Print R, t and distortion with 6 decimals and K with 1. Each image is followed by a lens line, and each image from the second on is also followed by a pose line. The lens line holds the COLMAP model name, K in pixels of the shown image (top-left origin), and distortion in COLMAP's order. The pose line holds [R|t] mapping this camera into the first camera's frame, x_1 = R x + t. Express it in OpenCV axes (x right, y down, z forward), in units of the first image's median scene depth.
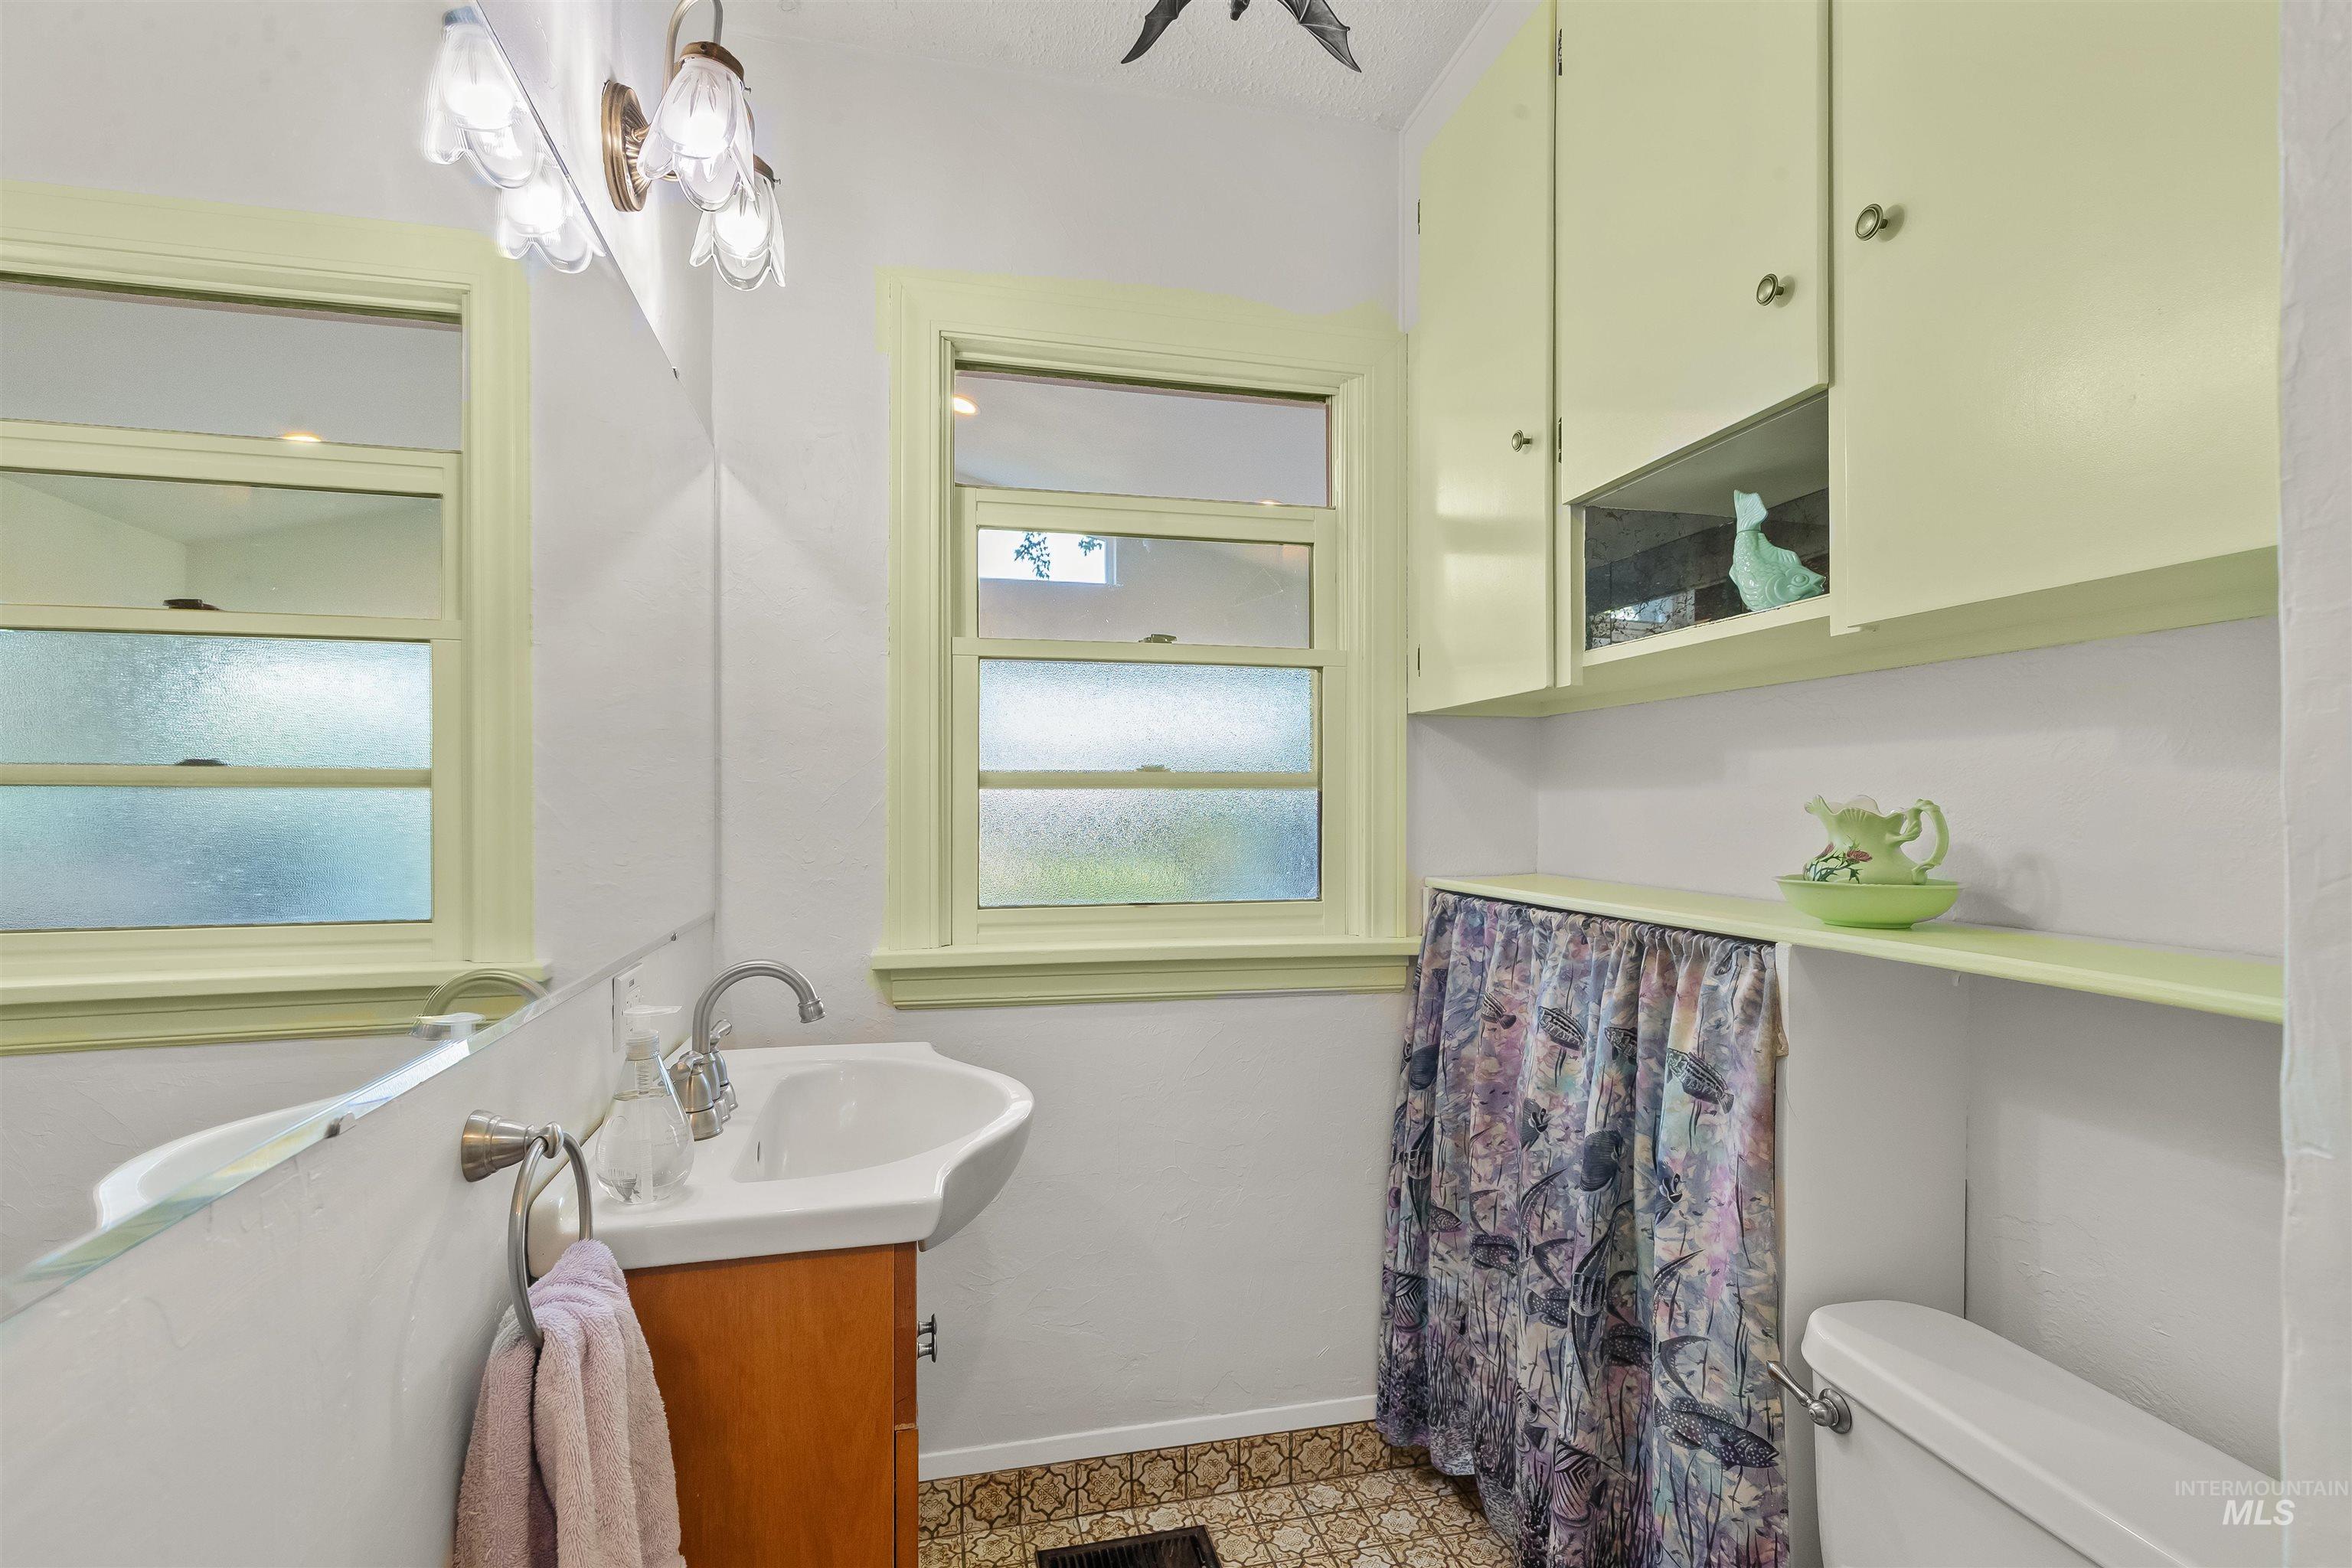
lens RADIAL K [[1103.6, 0, 1181.2], [0, 1103.6, 805.9], [0, 0, 1]] dist [-0.000792, 0.000227]
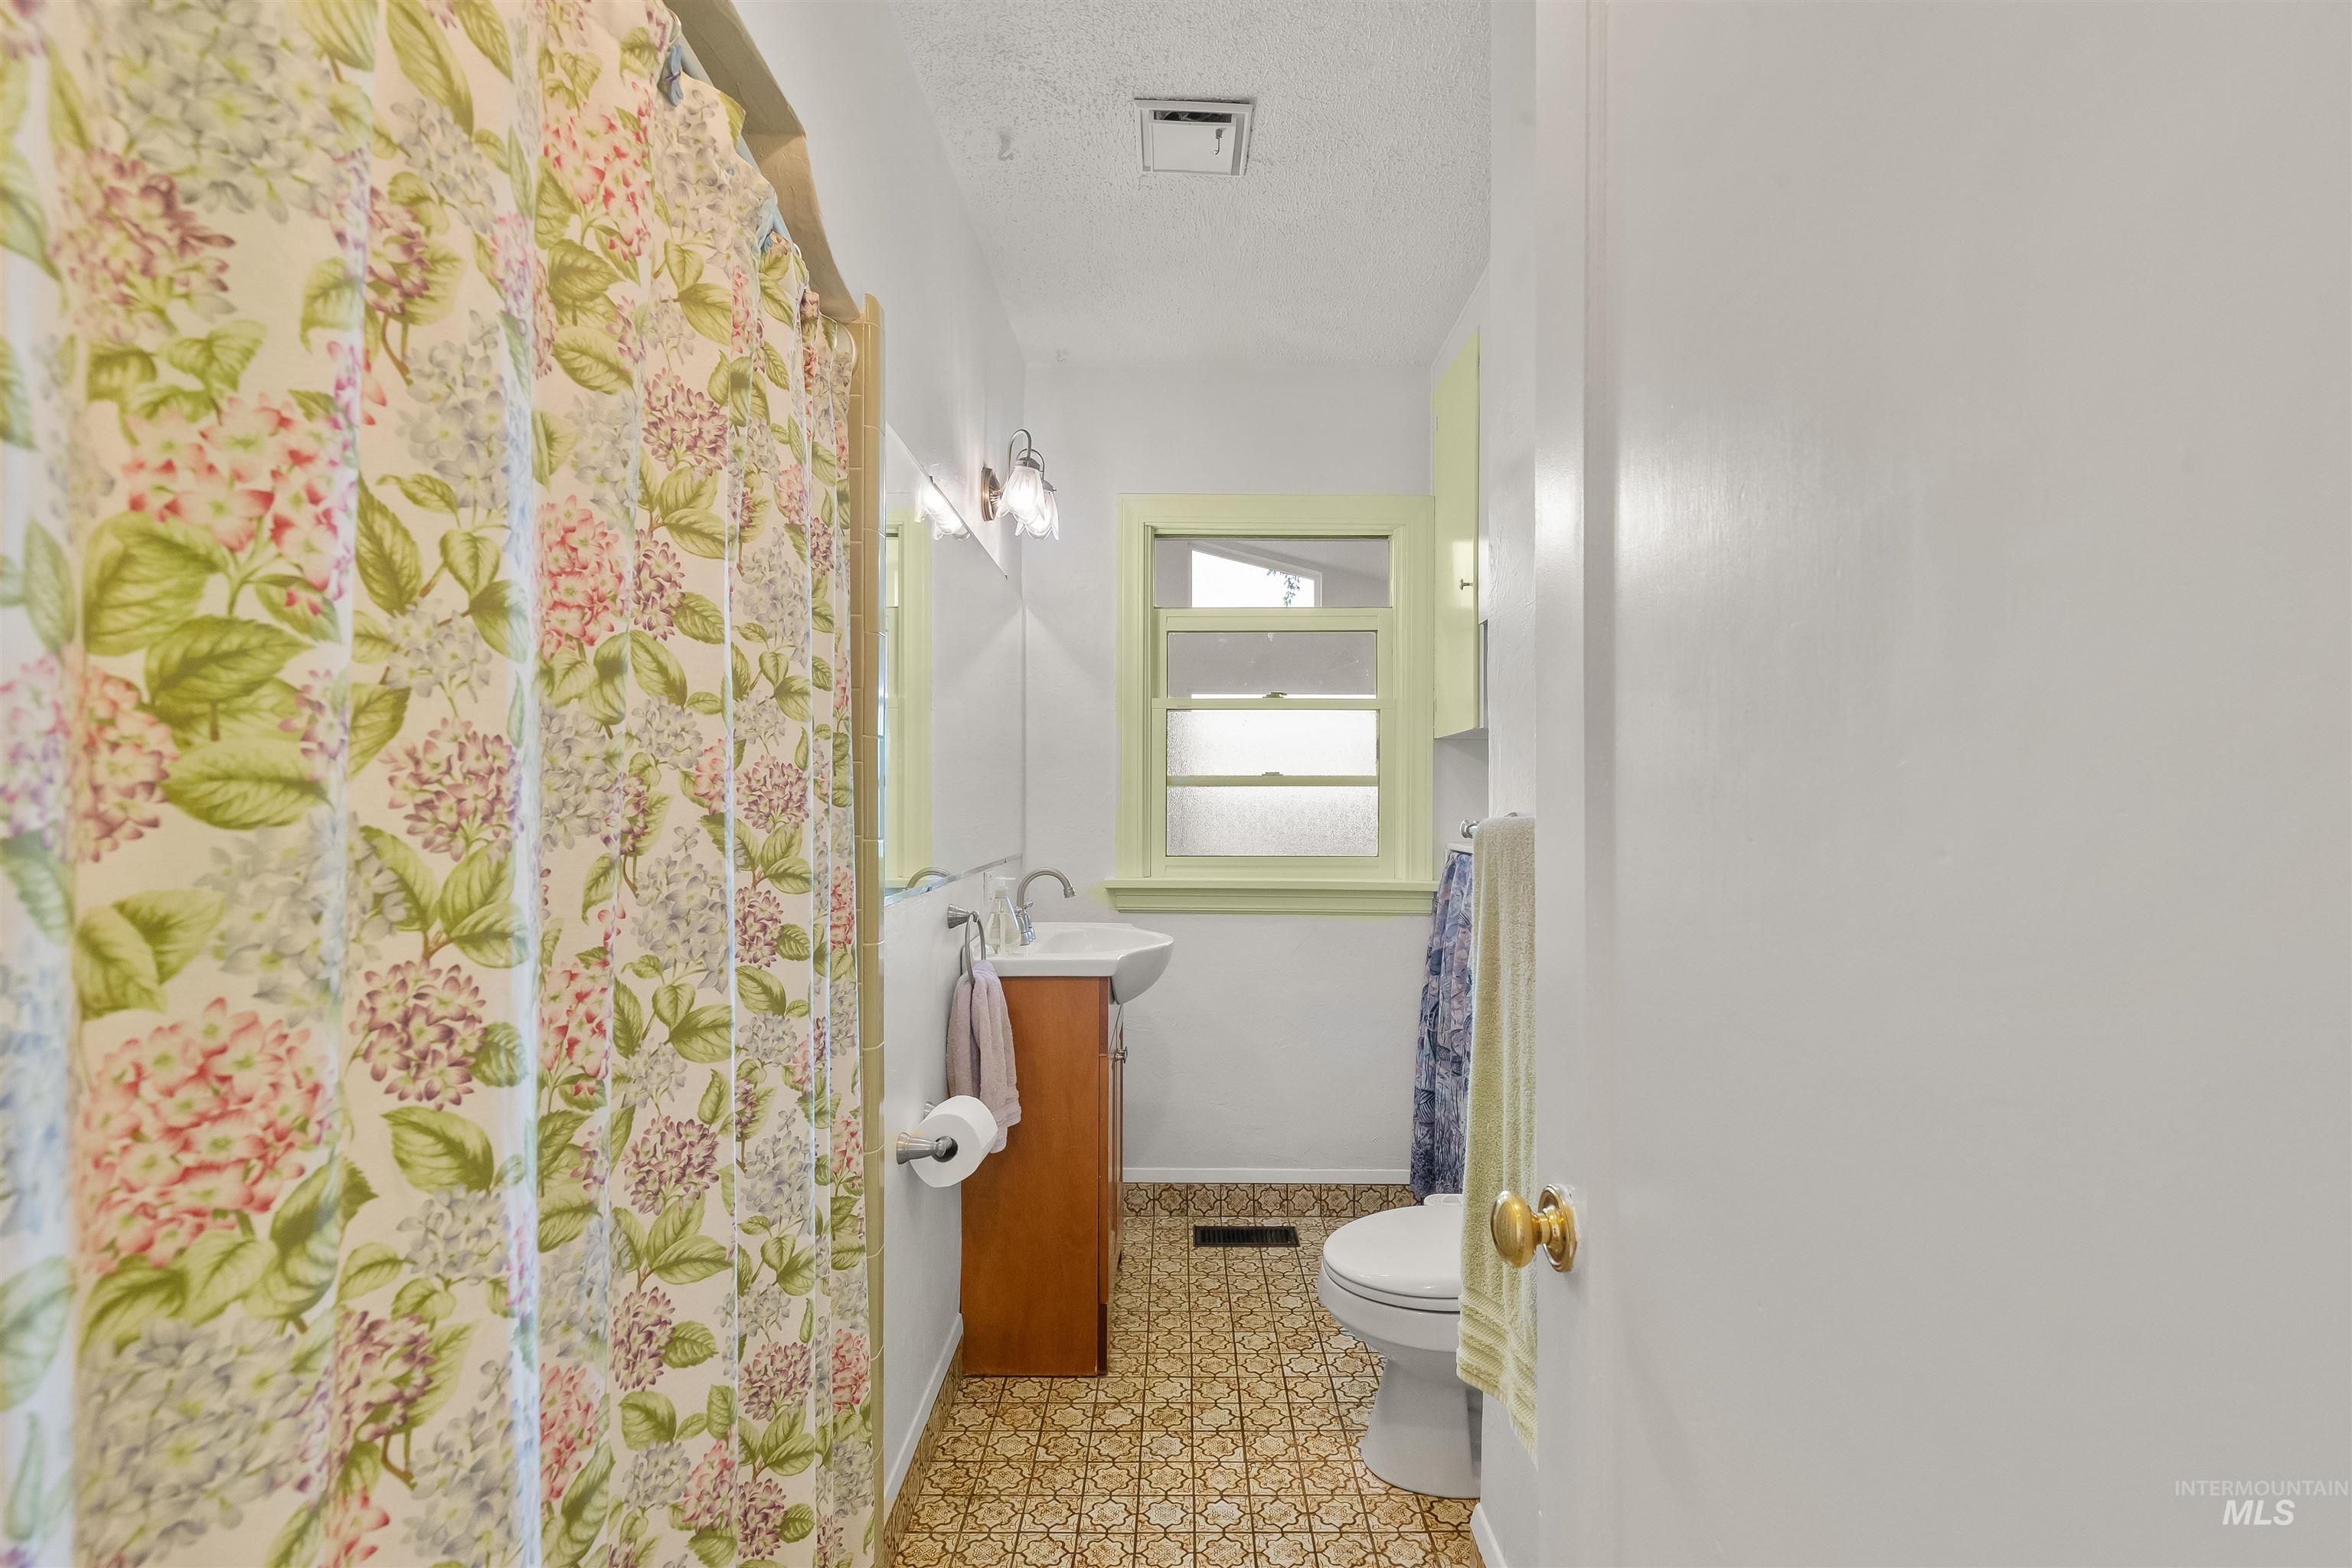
lens RADIAL K [[1084.7, 0, 1184.4], [0, 1084.7, 795.1], [0, 0, 1]] dist [0.000280, 0.001856]
pose [[0.972548, 0.004364, -0.232661, 0.239617], [-0.004326, 0.999990, 0.000674, -0.002522], [0.232662, 0.000351, 0.972558, -0.641626]]
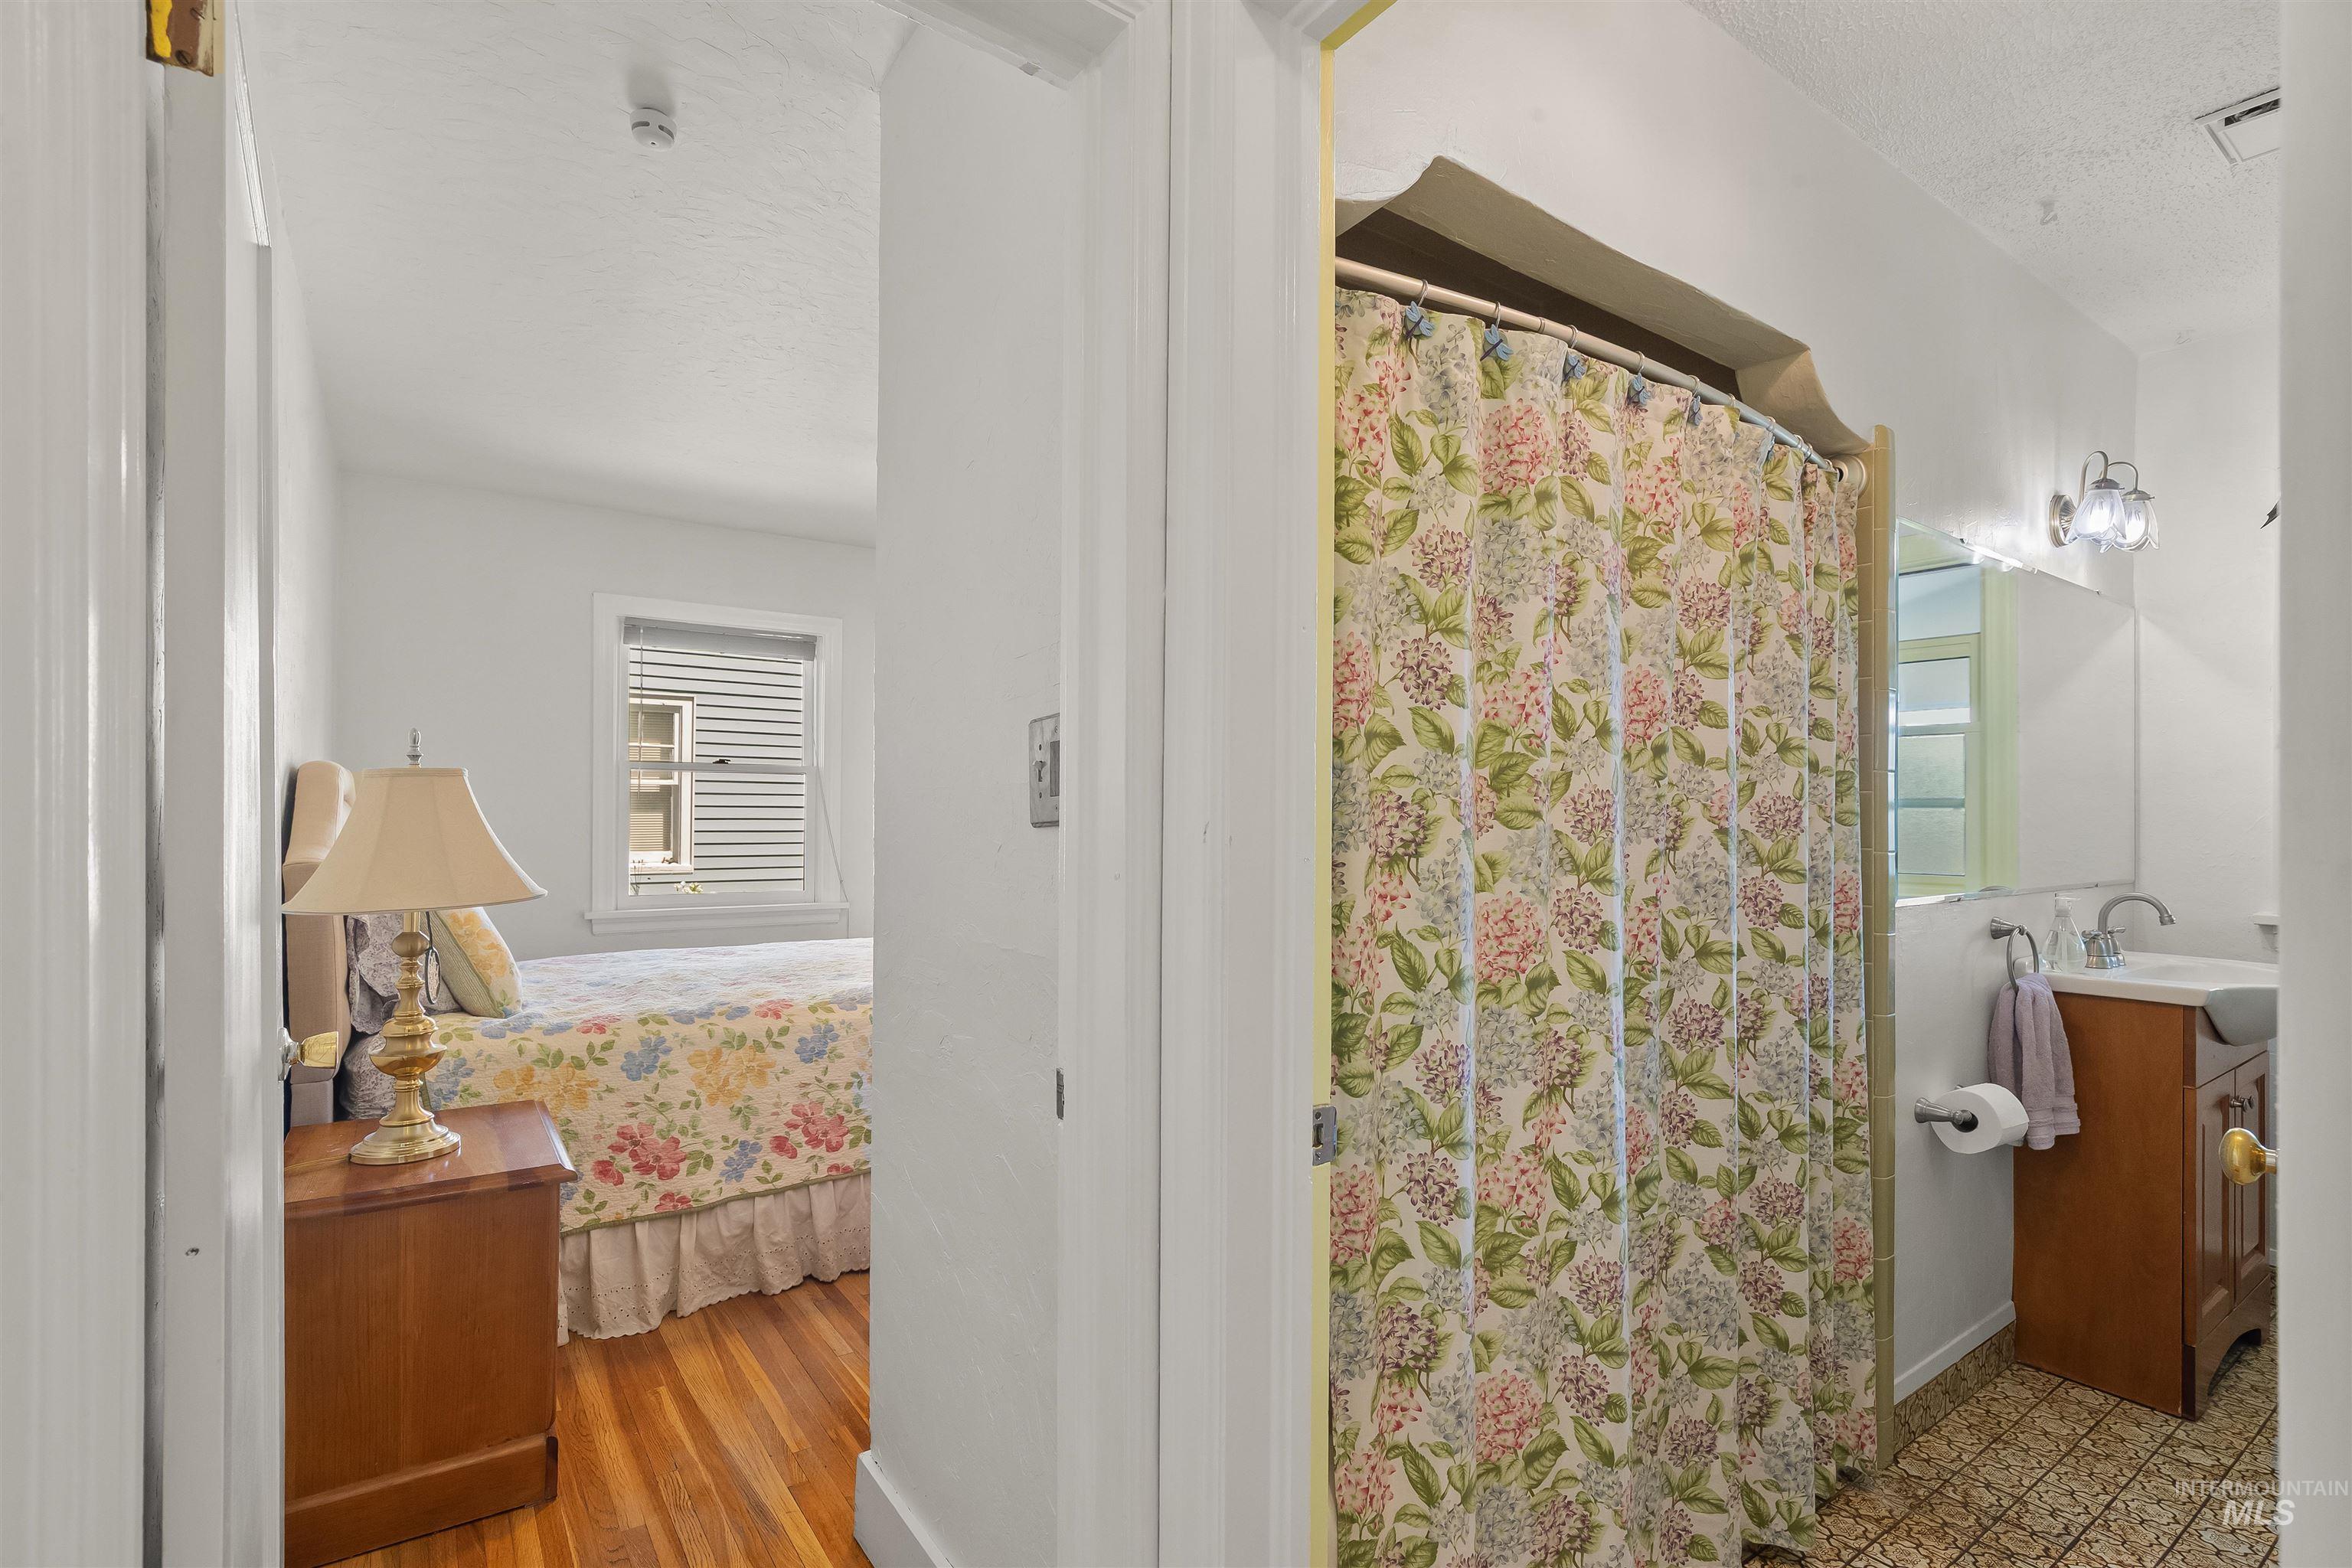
lens RADIAL K [[1084.7, 0, 1184.4], [0, 1084.7, 795.1], [0, 0, 1]] dist [0.000280, 0.001856]
pose [[0.367816, -0.005831, -0.929880, 0.557886], [-0.006938, 0.999935, -0.009014, -0.008251], [0.929873, 0.009767, 0.367752, -0.919521]]
